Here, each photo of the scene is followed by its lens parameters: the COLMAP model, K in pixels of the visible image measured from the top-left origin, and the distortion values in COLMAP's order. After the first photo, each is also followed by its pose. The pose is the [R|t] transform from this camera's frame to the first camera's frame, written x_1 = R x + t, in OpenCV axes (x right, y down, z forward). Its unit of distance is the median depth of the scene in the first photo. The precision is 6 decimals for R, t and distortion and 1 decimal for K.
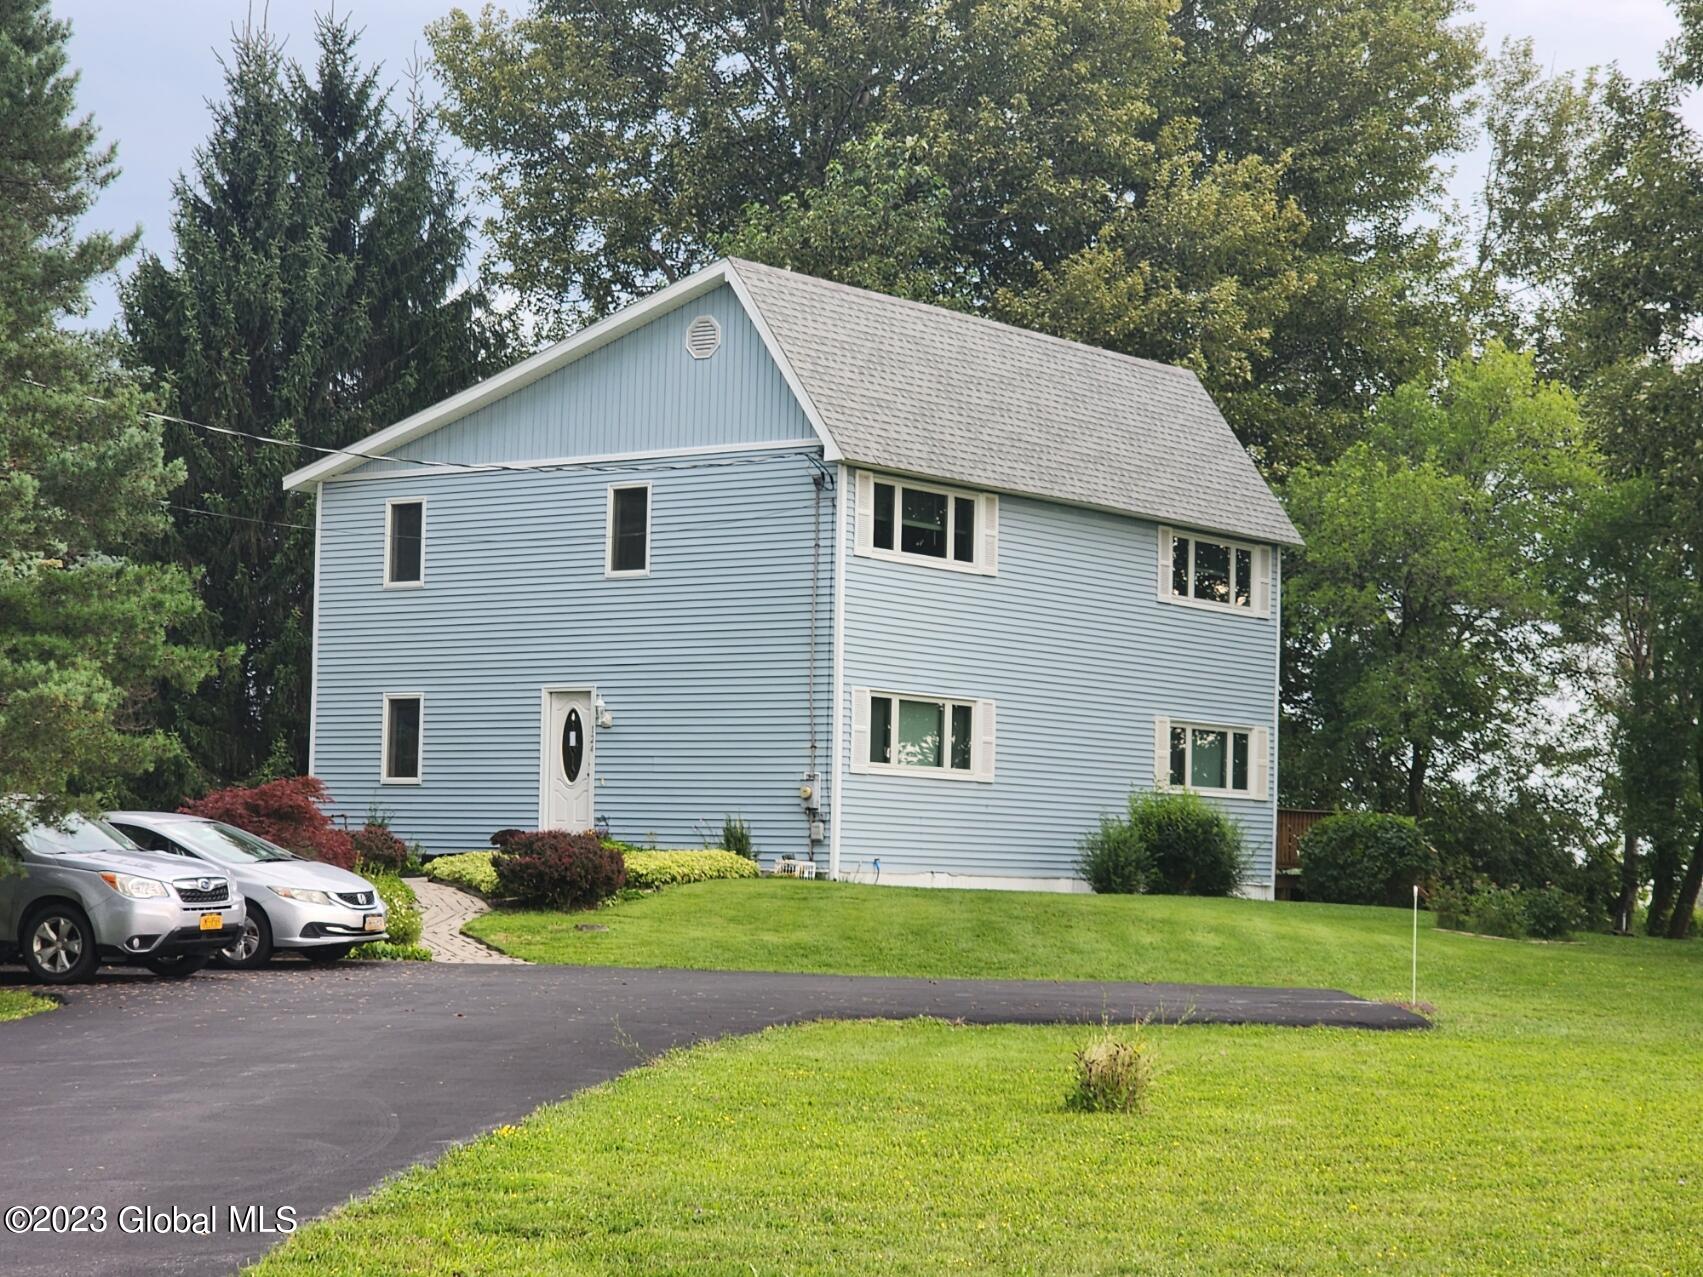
lens RADIAL K [[3881.8, 0, 851.5], [0, 3881.8, 638.5], [0, 0, 1]] dist [-1.192220, 17.597964]
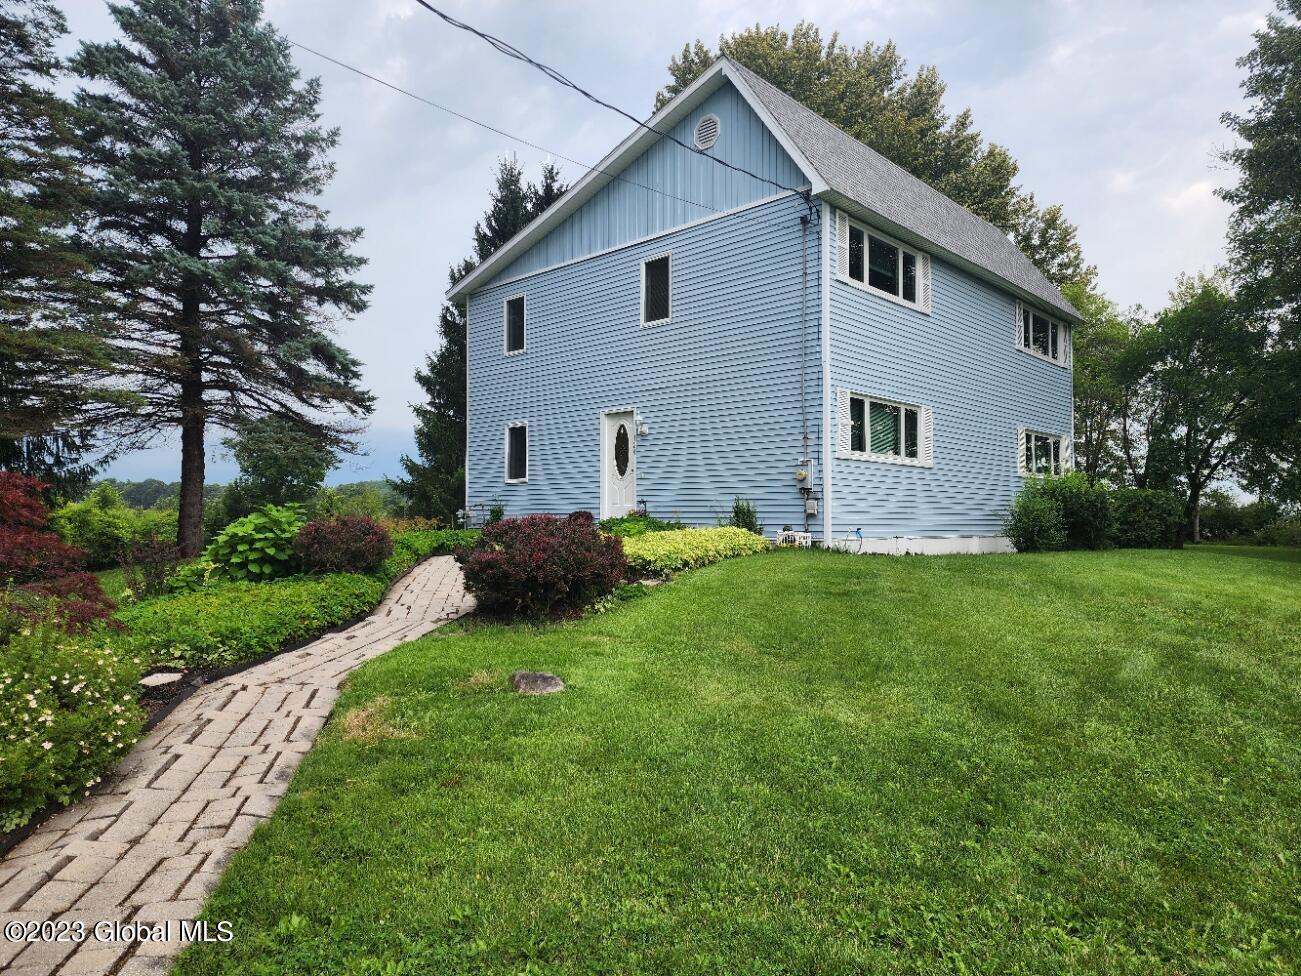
lens RADIAL K [[864.7, 0, 650.5], [0, 864.7, 488.0], [0, 0, 1]] dist [0.079788, -0.068262]
pose [[0.993157, -0.025241, -0.114030, -0.026604], [0.028583, 0.999206, 0.027767, 0.033330], [0.113239, -0.030836, 0.993089, 0.693465]]
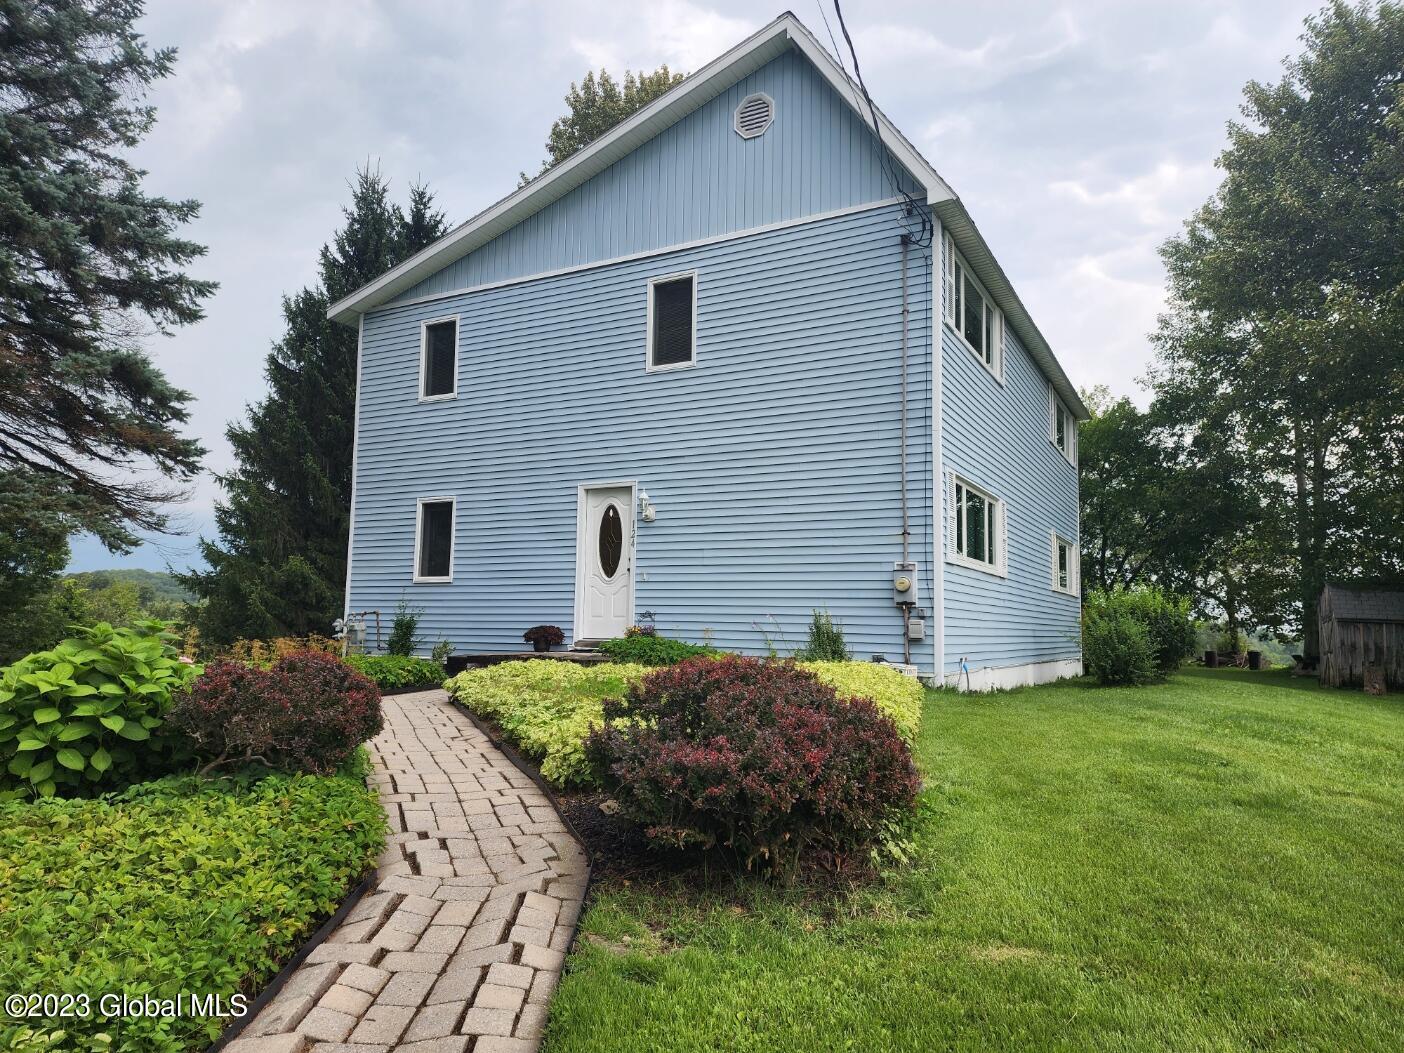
lens RADIAL K [[935.9, 0, 726.8], [0, 935.9, 546.8], [0, 0, 1]] dist [0.057474, -0.047761]
pose [[0.988802, 0.005444, 0.149136, -0.079489], [-0.003370, 0.999894, -0.014156, 0.032878], [-0.149198, 0.013495, 0.988715, 0.761652]]
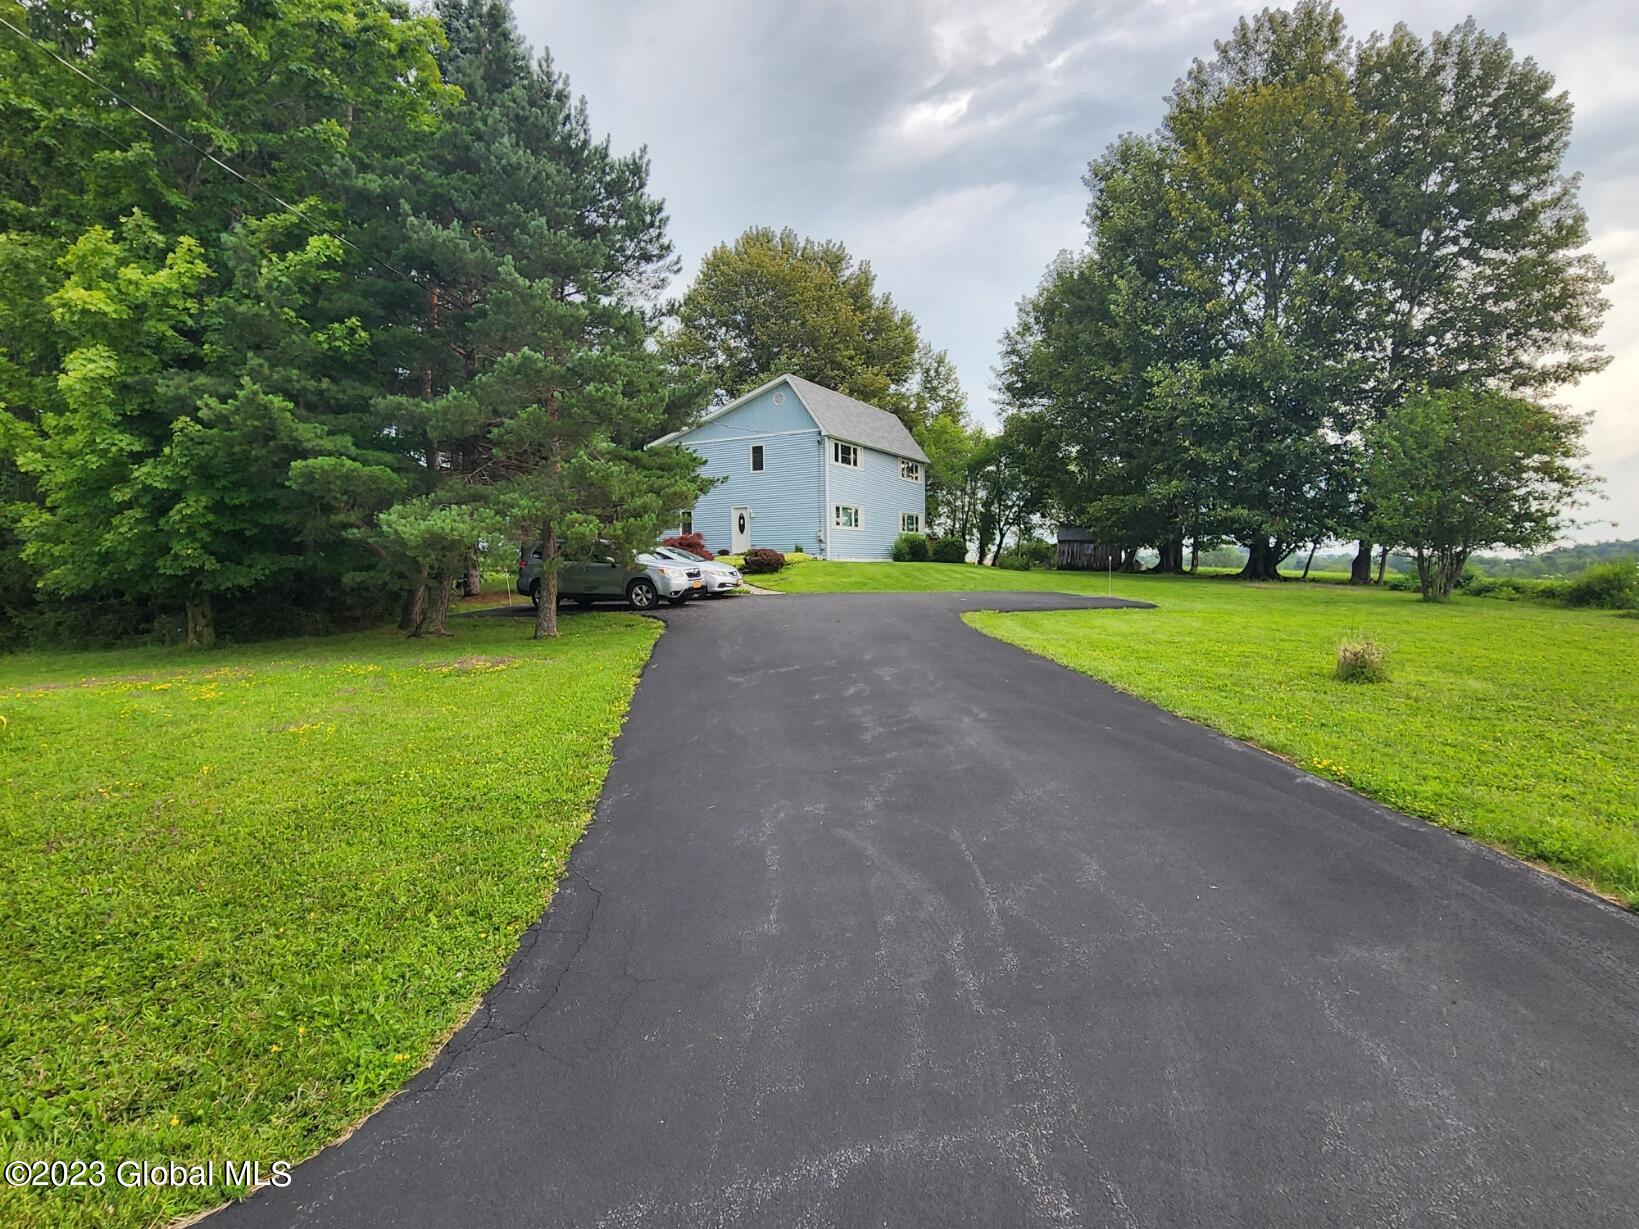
lens RADIAL K [[833.5, 0, 819.5], [0, 833.5, 614.5], [0, 0, 1]] dist [-0.002379, -0.000070]
pose [[0.990704, -0.041561, 0.129531, -0.103863], [0.024543, 0.991169, 0.130311, 0.013175], [-0.133803, -0.125920, 0.982975, 0.262928]]
